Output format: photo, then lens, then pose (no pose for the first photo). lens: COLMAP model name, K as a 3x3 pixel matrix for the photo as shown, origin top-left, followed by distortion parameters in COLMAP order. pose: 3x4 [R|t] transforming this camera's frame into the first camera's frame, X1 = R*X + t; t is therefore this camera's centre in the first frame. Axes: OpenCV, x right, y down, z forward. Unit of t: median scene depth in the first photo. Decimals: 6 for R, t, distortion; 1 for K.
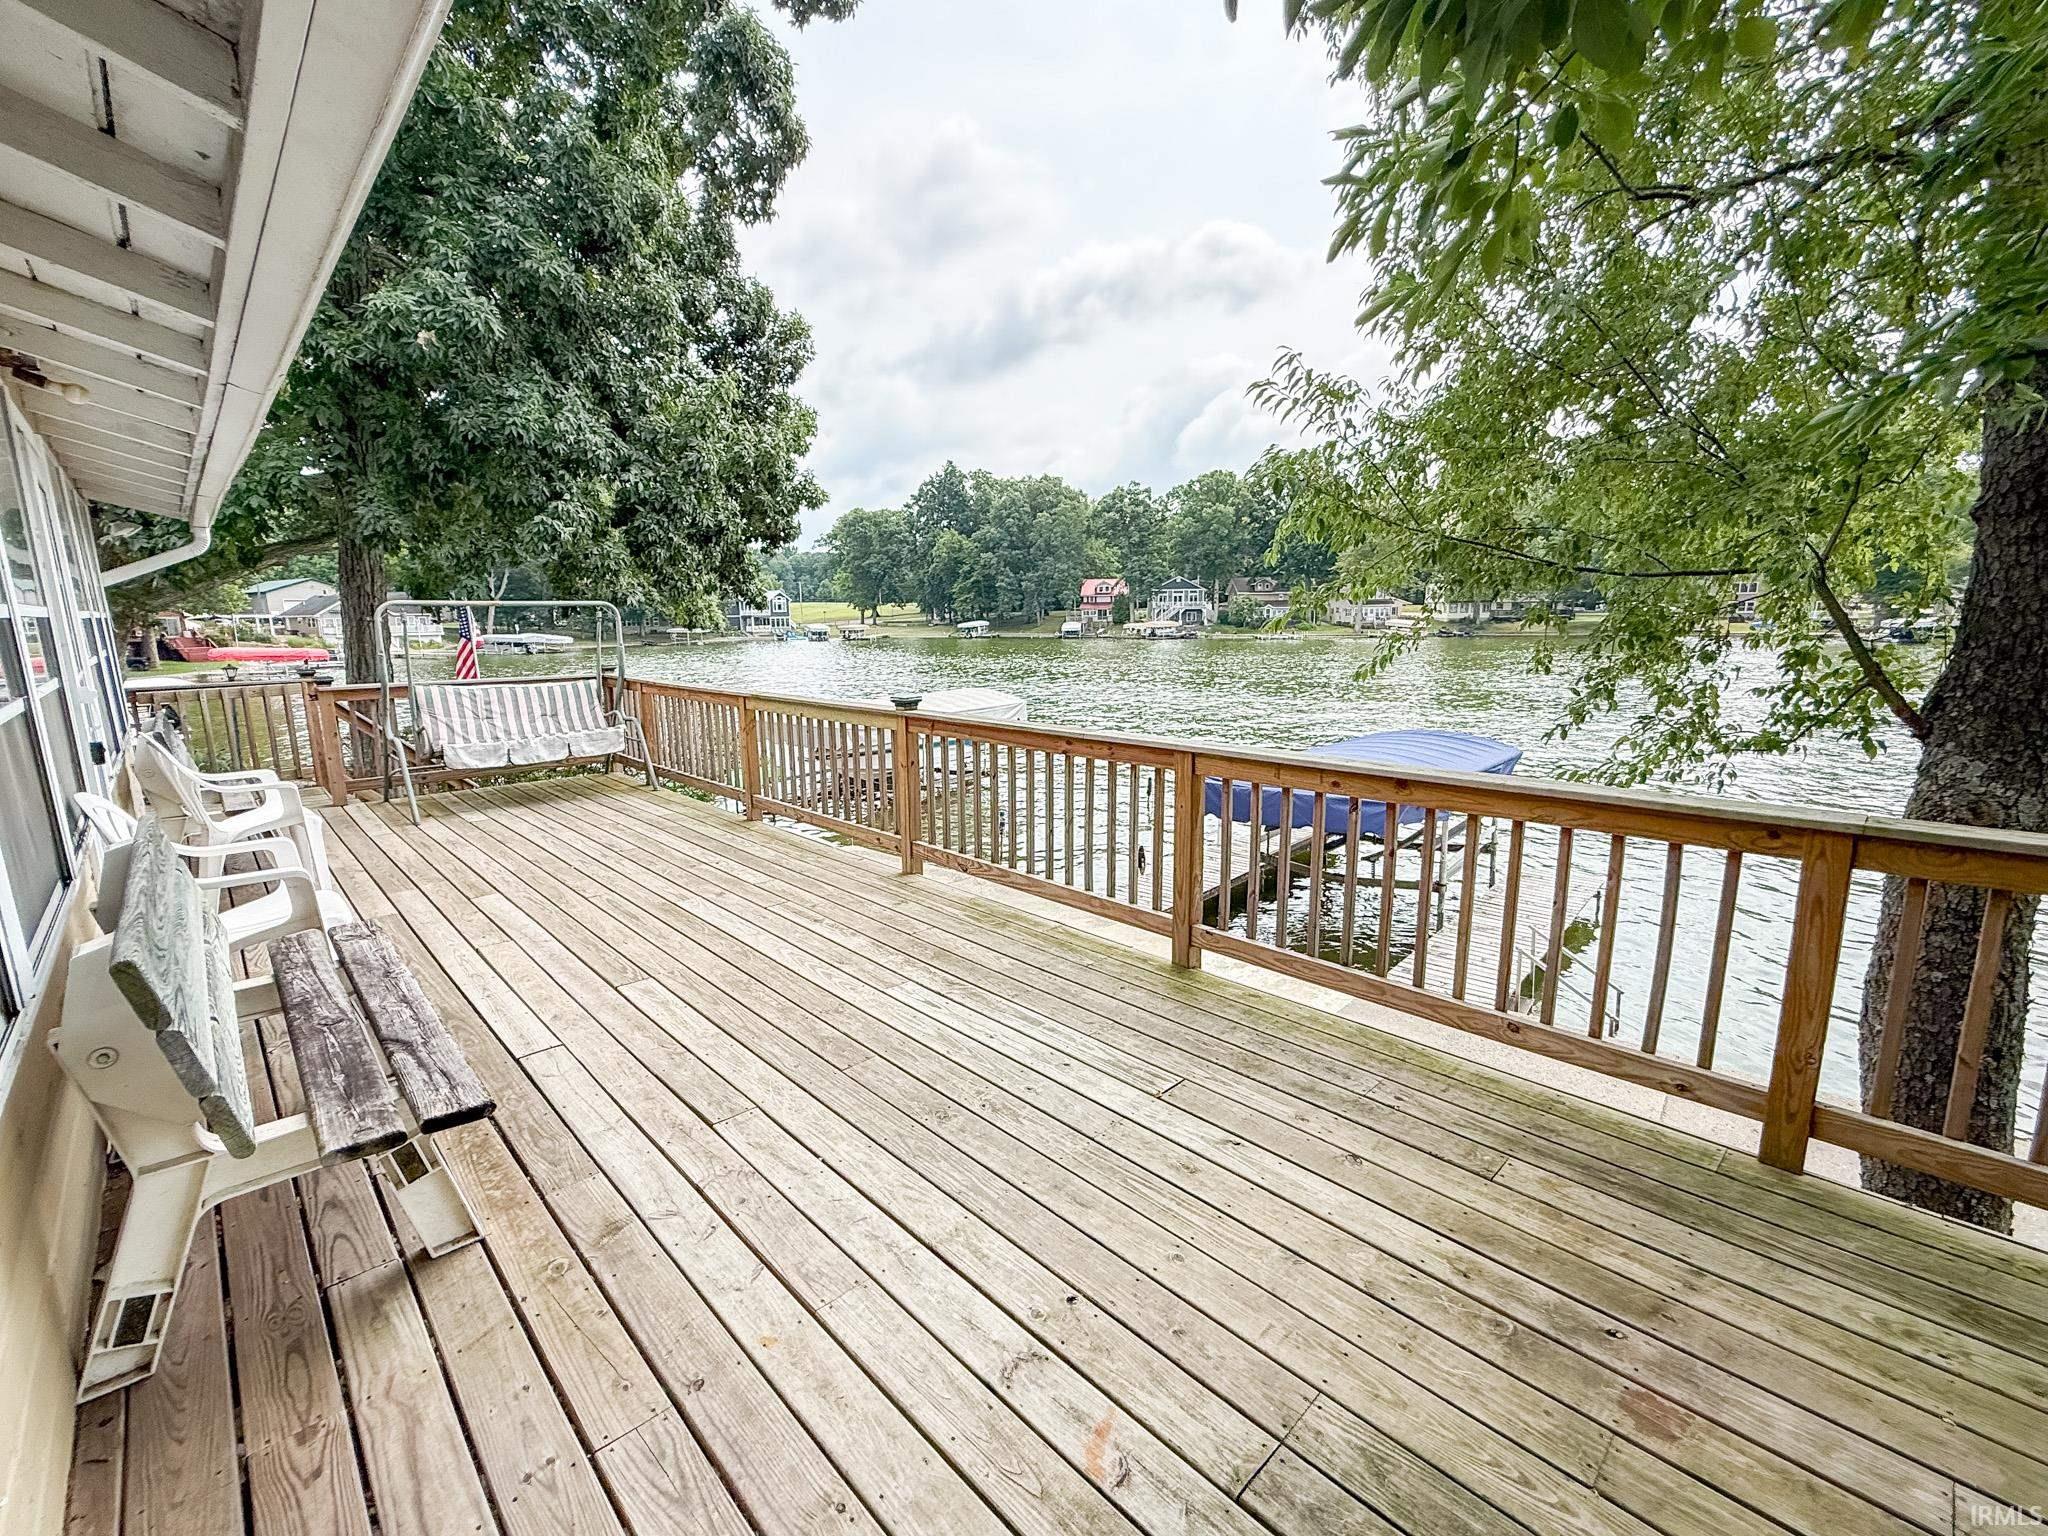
lens RADIAL K [[878.1, 0, 1065.2], [0, 878.1, 770.3], [0, 0, 1]] dist [0.003562, -0.000399]
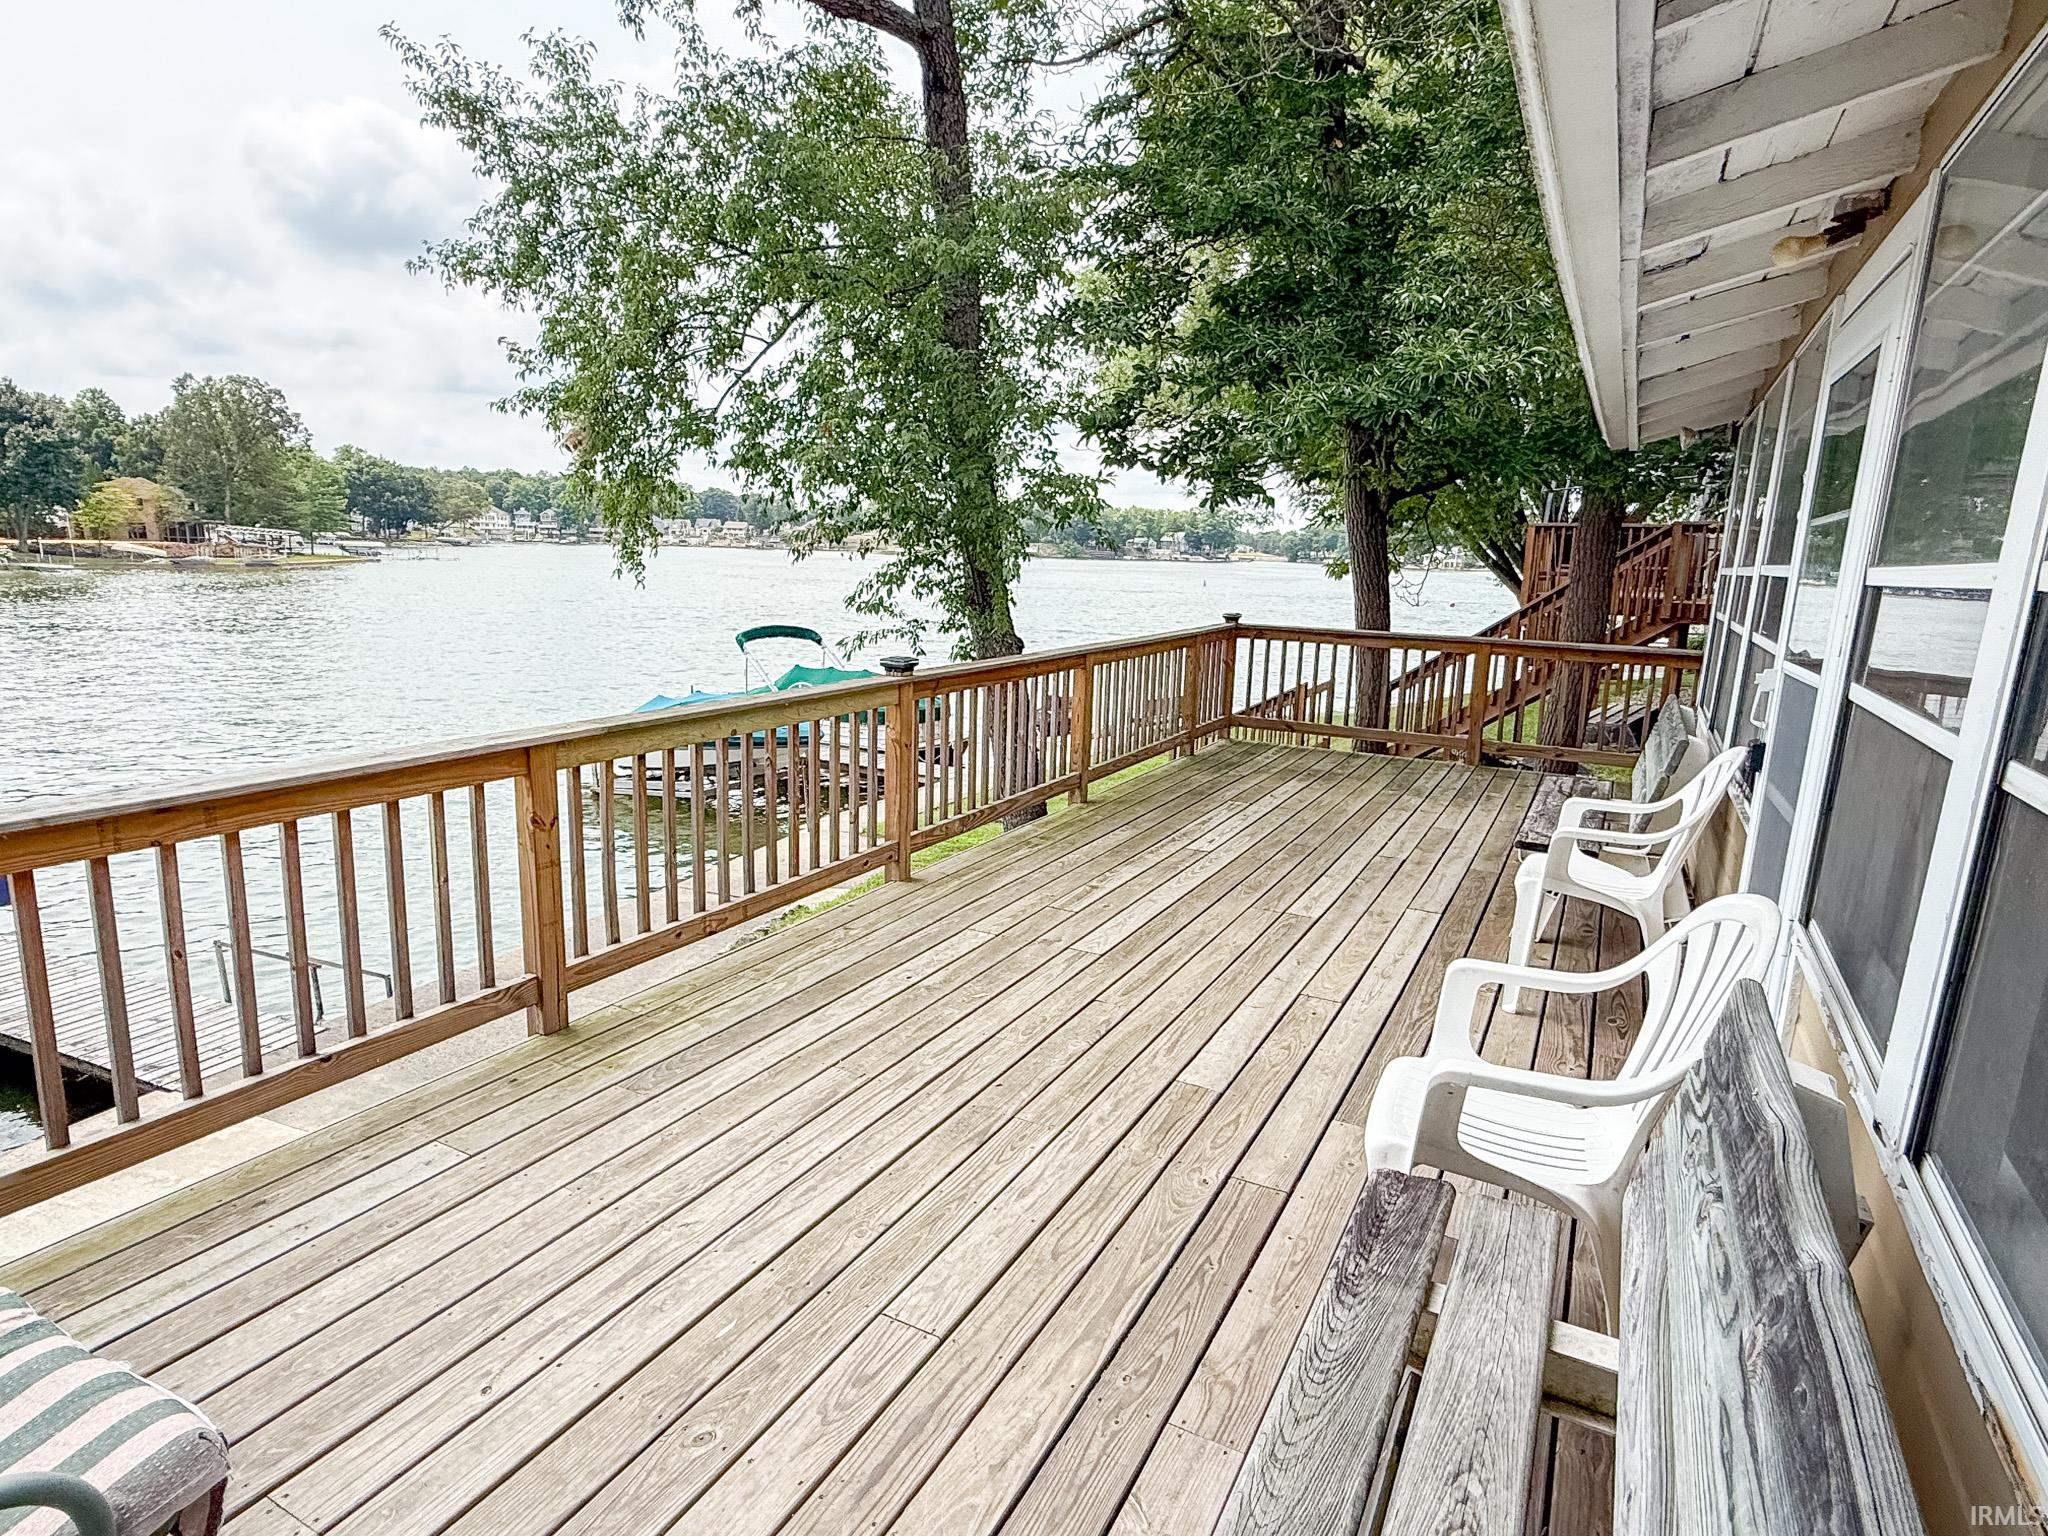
lens RADIAL K [[1137.5, 0, 1027.2], [0, 1137.5, 774.8], [0, 0, 1]] dist [0.001442, 0.000016]
pose [[-0.295432, -0.184541, 0.937371, -1.160929], [0.146244, 0.960867, 0.235258, -0.195643], [-0.944104, 0.206588, -0.256883, 1.163551]]
